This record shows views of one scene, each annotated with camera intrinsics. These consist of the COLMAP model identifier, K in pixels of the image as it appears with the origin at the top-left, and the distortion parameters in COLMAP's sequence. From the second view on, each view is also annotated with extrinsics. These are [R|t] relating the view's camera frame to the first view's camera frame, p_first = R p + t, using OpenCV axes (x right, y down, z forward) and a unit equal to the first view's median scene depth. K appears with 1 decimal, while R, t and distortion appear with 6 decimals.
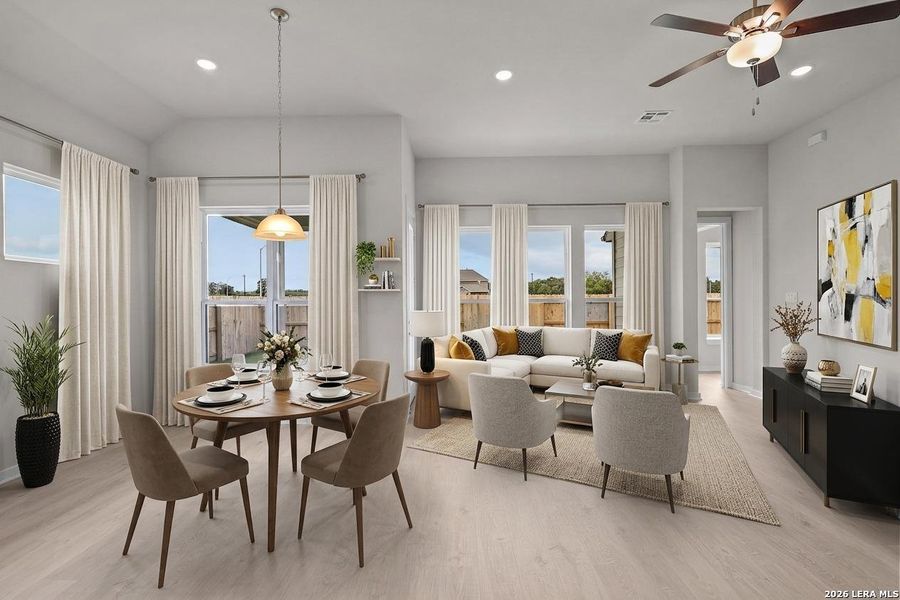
lens RADIAL K [[423.1, 0, 450.0], [0, 423.1, 300.0], [0, 0, 1]] dist [0.001319, 0.000272]
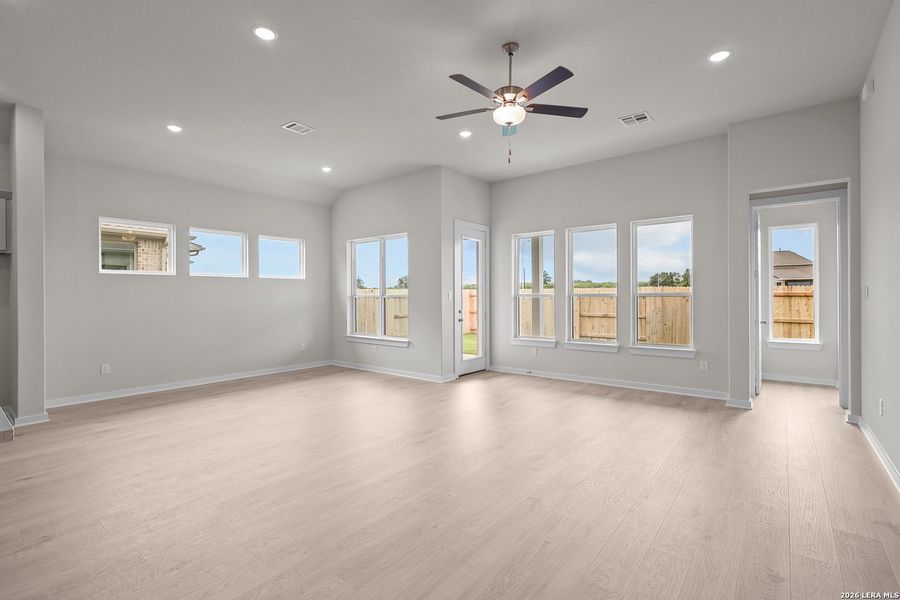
lens RADIAL K [[420.4, 0, 440.4], [0, 420.4, 293.7], [0, 0, 1]] dist [0.000572, 0.000005]
pose [[0.759871, 0.014899, -0.649903, 0.667570], [-0.006128, 0.999857, 0.015756, -0.013218], [0.650044, -0.007990, 0.759854, -0.078080]]
